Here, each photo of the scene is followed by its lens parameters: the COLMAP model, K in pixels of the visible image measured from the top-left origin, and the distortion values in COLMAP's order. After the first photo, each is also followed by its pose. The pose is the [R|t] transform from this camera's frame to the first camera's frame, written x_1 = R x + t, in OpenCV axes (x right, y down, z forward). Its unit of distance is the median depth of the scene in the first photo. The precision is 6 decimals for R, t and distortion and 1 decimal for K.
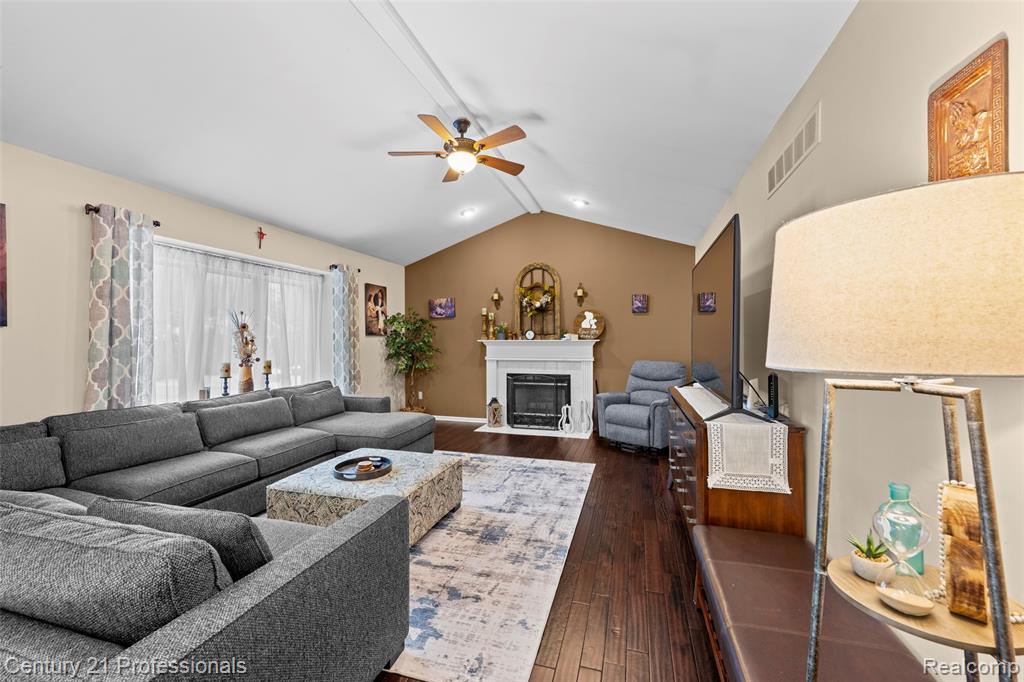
lens RADIAL K [[411.2, 0, 513.5], [0, 411.2, 343.7], [0, 0, 1]] dist [-0.002457, 0.001601]
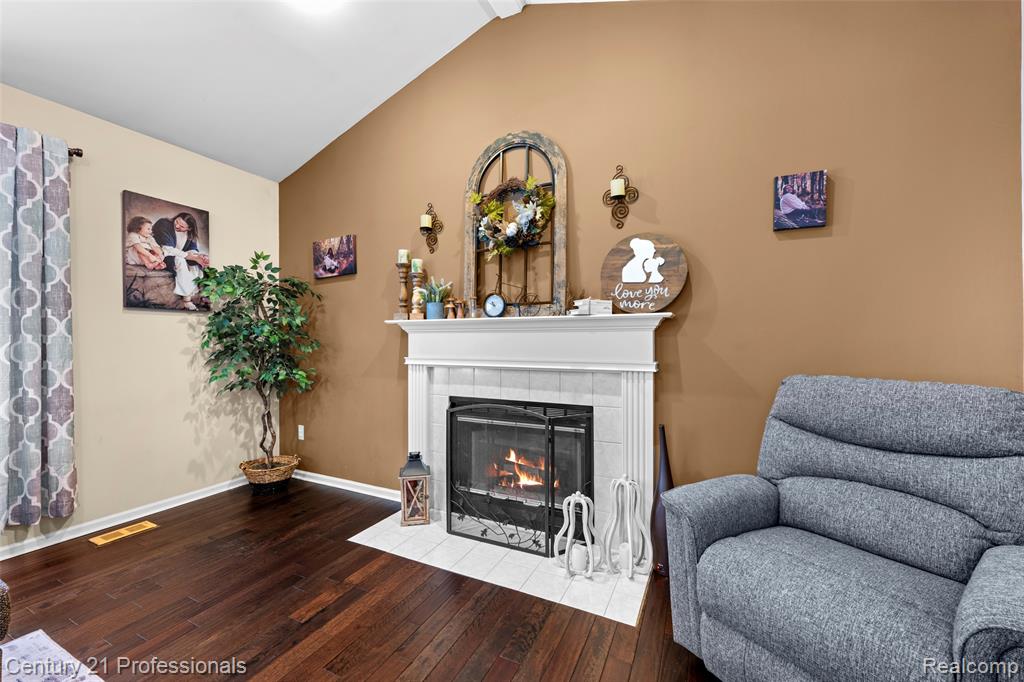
lens RADIAL K [[411.2, 0, 513.8], [0, 411.2, 340.0], [0, 0, 1]] dist [-0.002457, 0.001601]
pose [[0.989356, 0.002008, -0.145504, 0.119347], [-0.002932, 0.999977, -0.006139, 0.015814], [0.145488, 0.006500, 0.989339, 0.598188]]
